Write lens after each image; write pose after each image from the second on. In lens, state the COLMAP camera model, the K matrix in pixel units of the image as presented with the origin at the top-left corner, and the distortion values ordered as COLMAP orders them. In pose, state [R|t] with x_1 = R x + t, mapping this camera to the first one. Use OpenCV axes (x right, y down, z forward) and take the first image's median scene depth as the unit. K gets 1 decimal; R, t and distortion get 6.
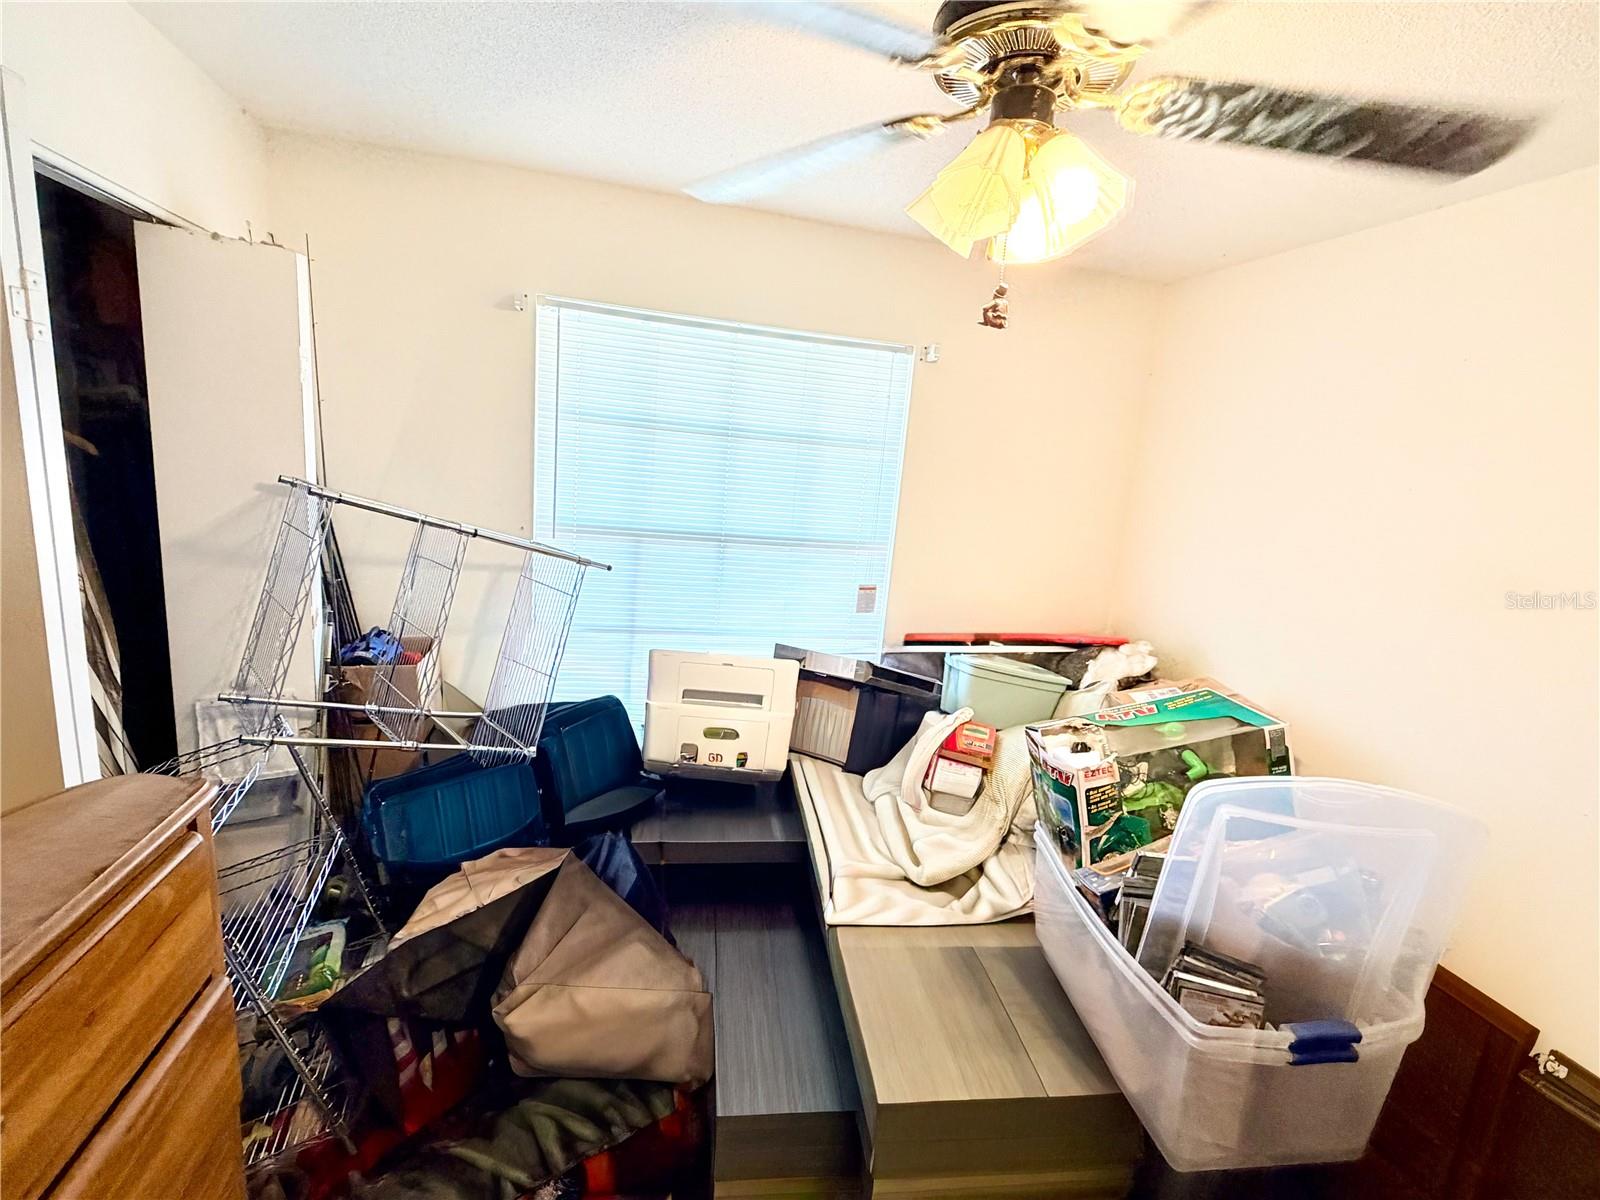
lens RADIAL K [[746.6, 0, 800.0], [0, 746.6, 600.0], [0, 0, 1]] dist [0.004795, 0.000410]
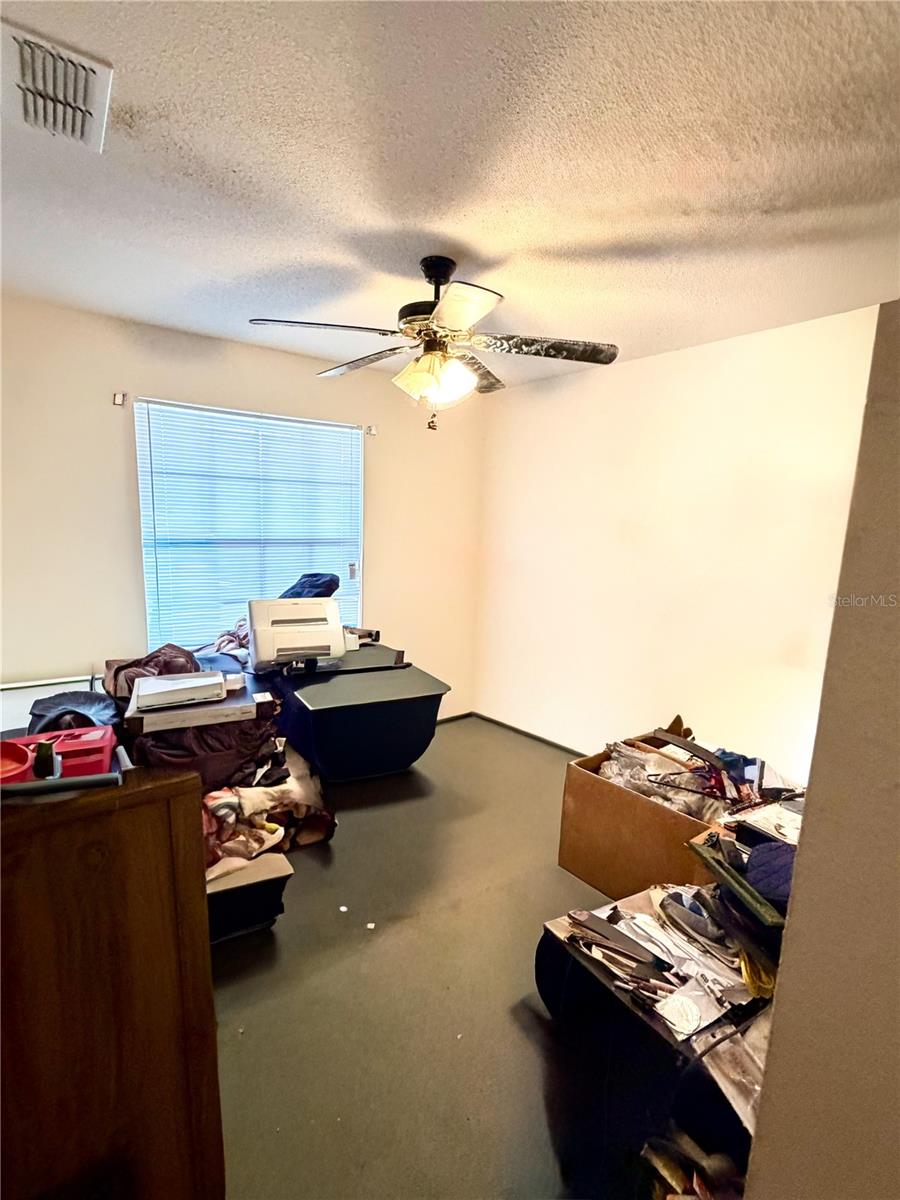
lens RADIAL K [[560.0, 0, 450.0], [0, 560.0, 600.0], [0, 0, 1]] dist [0.004795, 0.000410]
pose [[0.939572, -0.099330, 0.327626, -0.266070], [0.102279, 0.994721, 0.008262, 0.141080], [-0.326717, 0.025746, 0.944772, -0.572888]]
